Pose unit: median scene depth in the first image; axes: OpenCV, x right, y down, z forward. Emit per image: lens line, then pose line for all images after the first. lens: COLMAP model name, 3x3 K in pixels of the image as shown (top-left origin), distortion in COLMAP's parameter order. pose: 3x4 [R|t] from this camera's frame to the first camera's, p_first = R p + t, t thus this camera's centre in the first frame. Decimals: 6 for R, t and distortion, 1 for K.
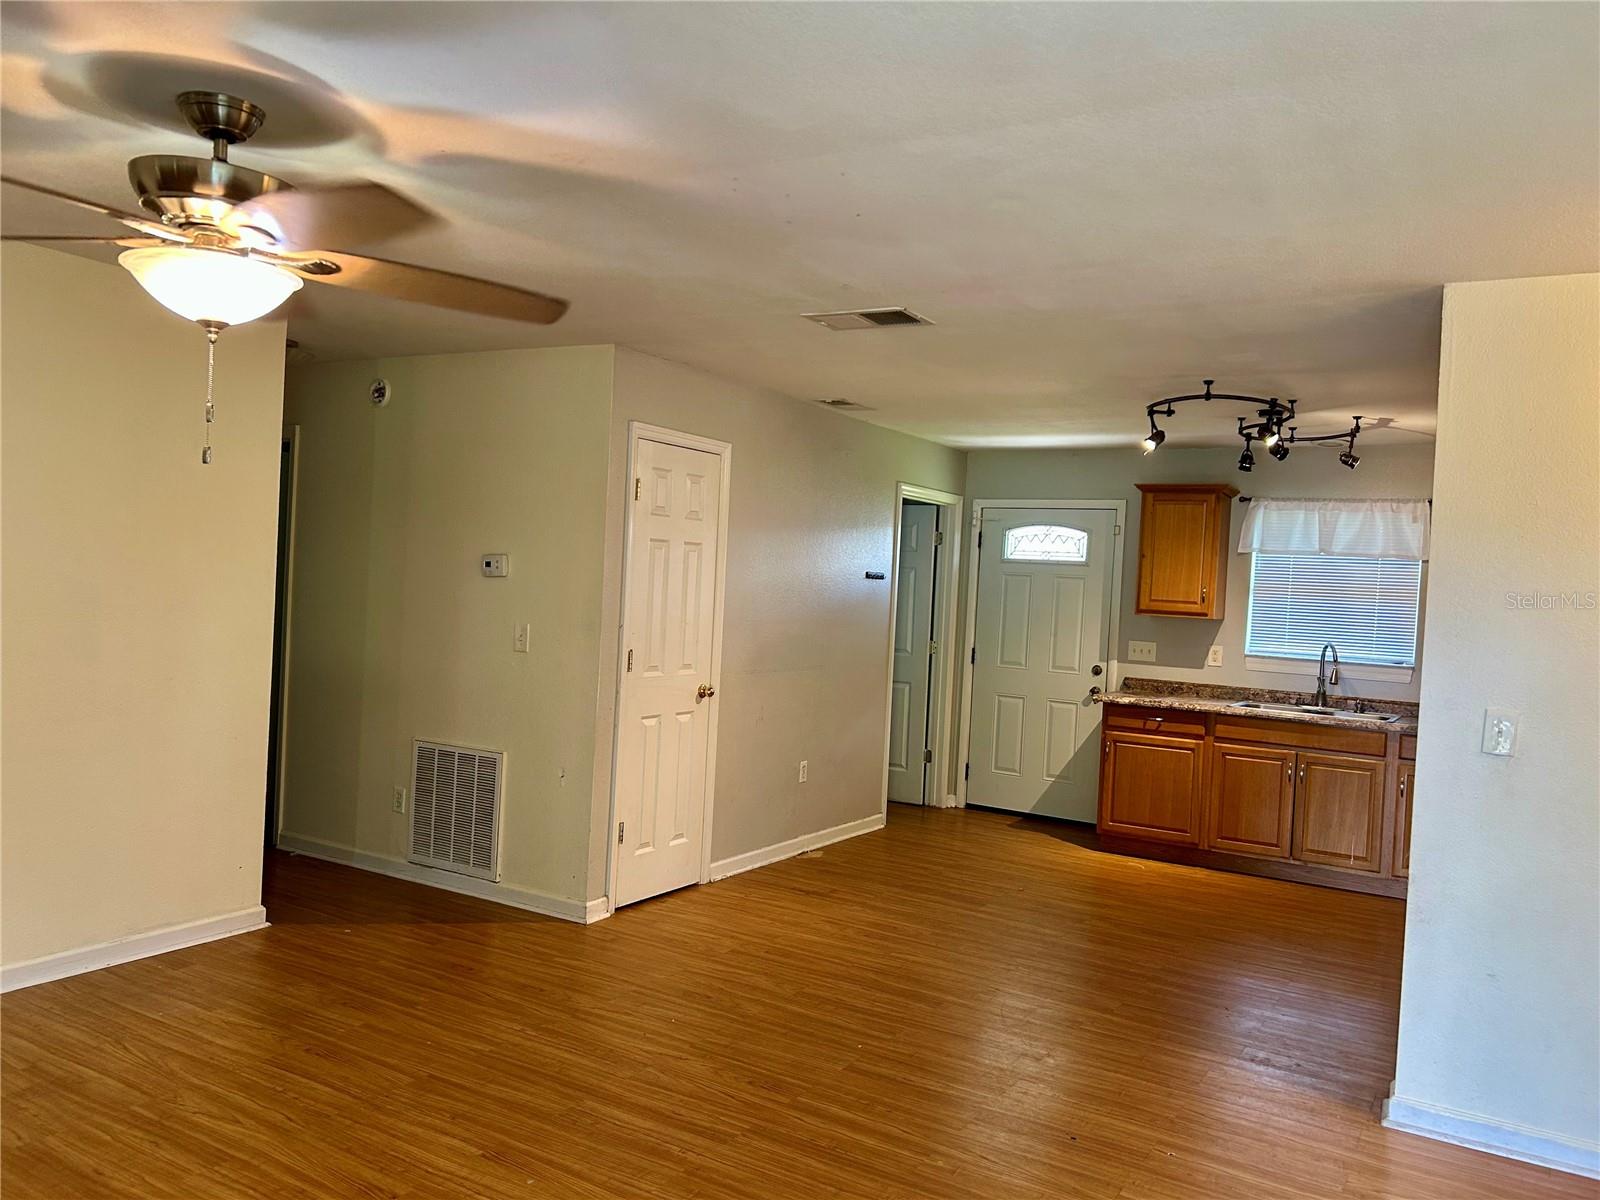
lens RADIAL K [[1137.8, 0, 800.0], [0, 1137.8, 600.0], [0, 0, 1]] dist [-0.034127, -0.002766]
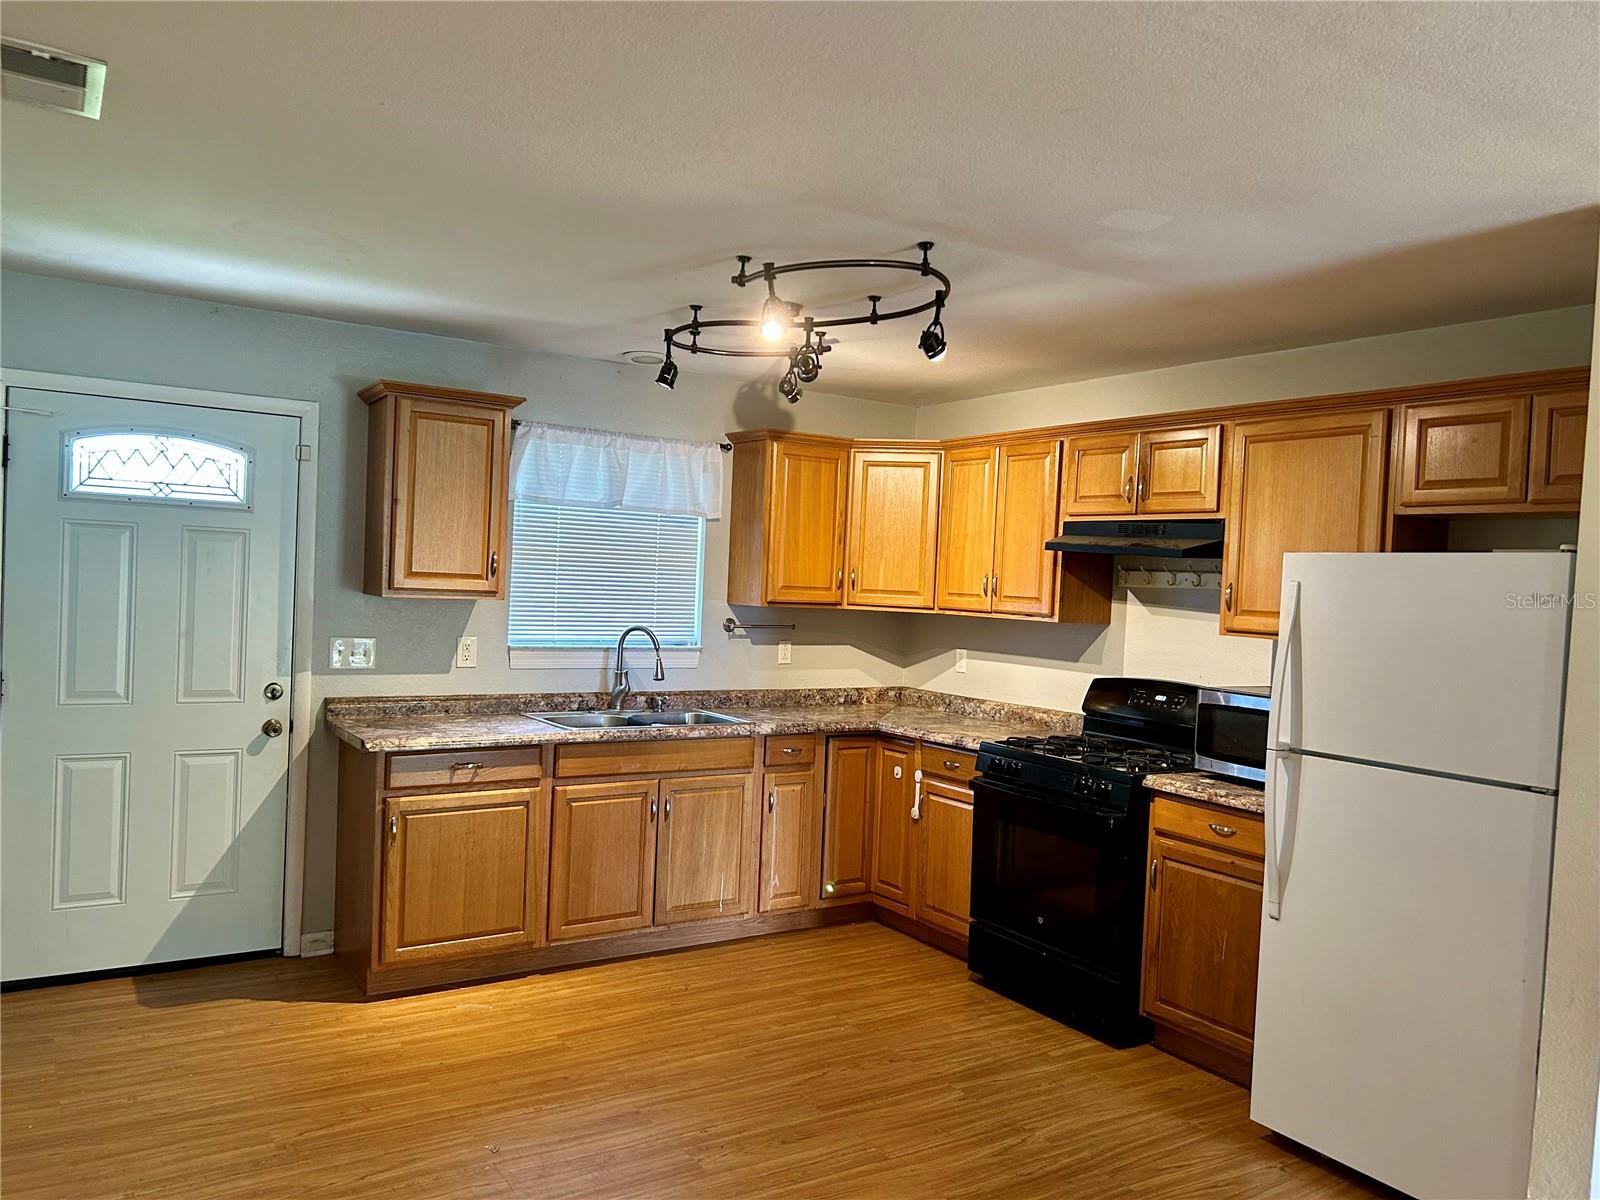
lens RADIAL K [[1137.8, 0, 800.0], [0, 1137.8, 600.0], [0, 0, 1]] dist [-0.034127, -0.002766]
pose [[0.399819, -0.052258, 0.915103, -0.175720], [-0.008578, 0.998116, 0.060746, -0.025034], [-0.916554, -0.032137, 0.398618, 0.572126]]
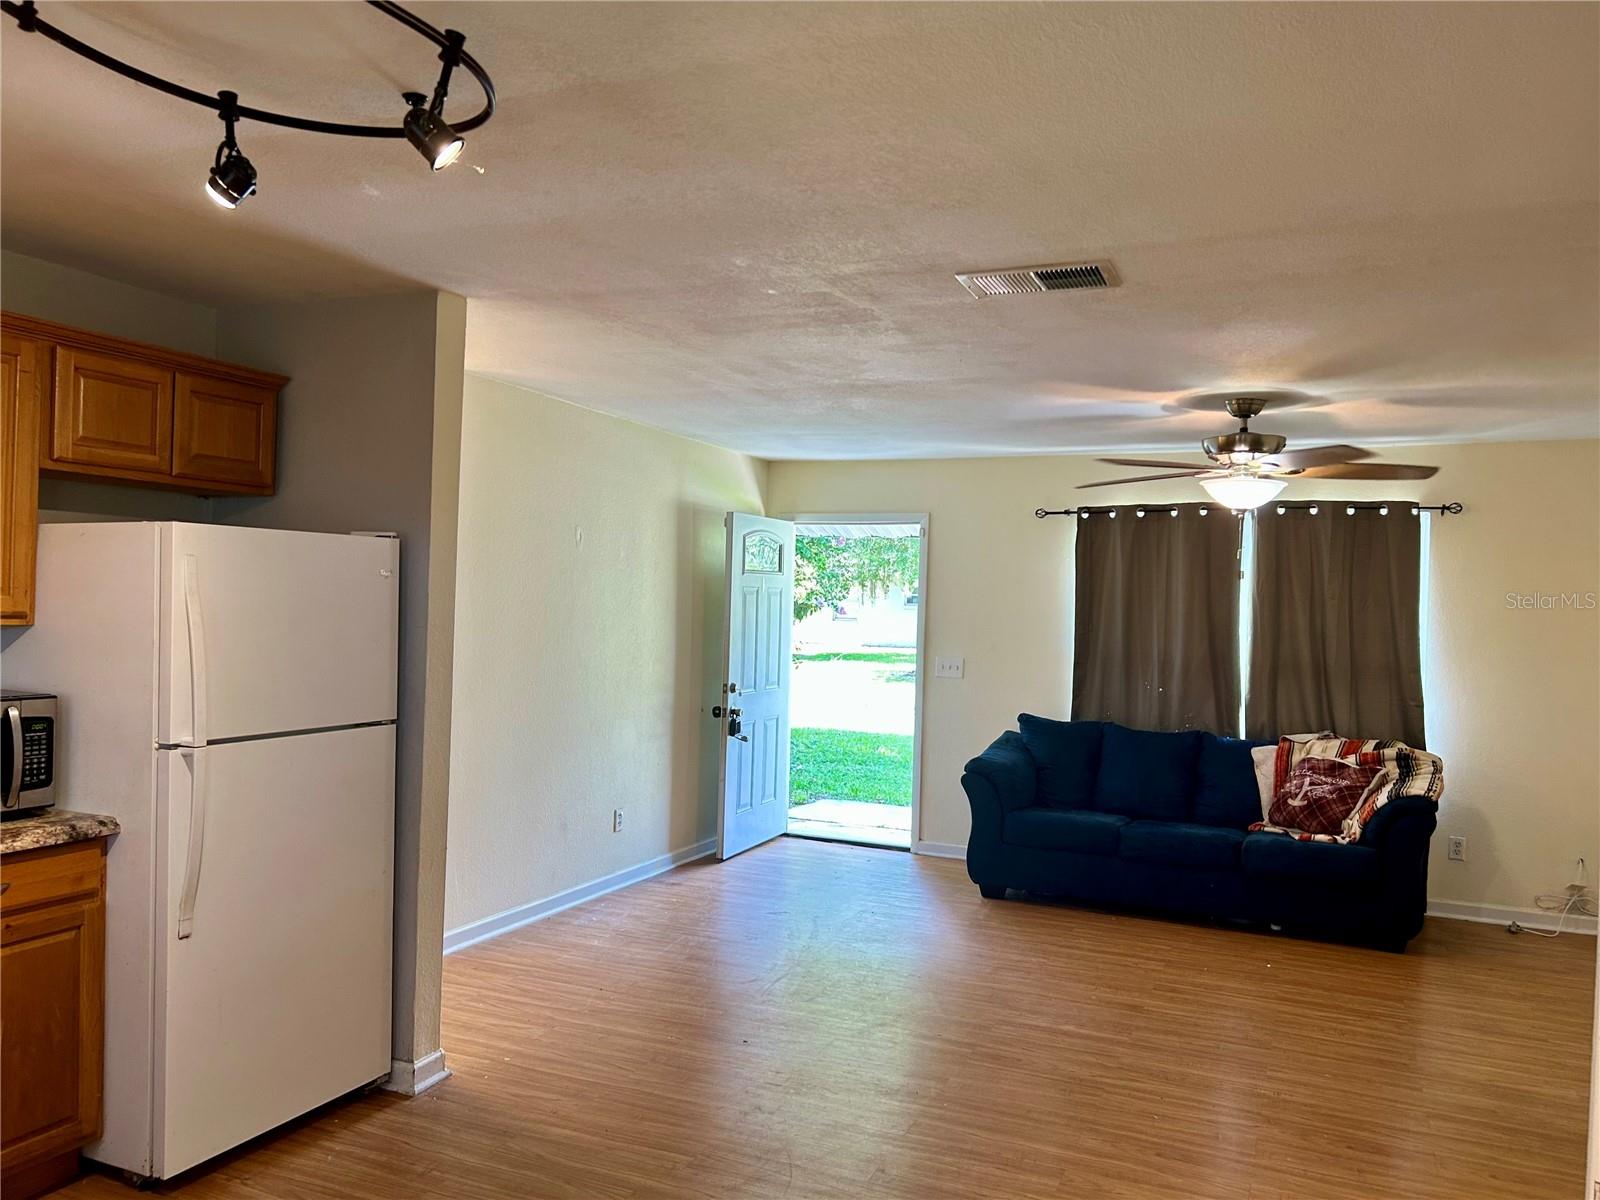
lens RADIAL K [[1137.8, 0, 800.0], [0, 1137.8, 600.0], [0, 0, 1]] dist [-0.034127, -0.002766]
pose [[-0.987059, -0.083917, -0.136646, 0.181428], [-0.086078, 0.996238, 0.009976, -0.013079], [0.135295, 0.021609, -0.990570, 1.026498]]
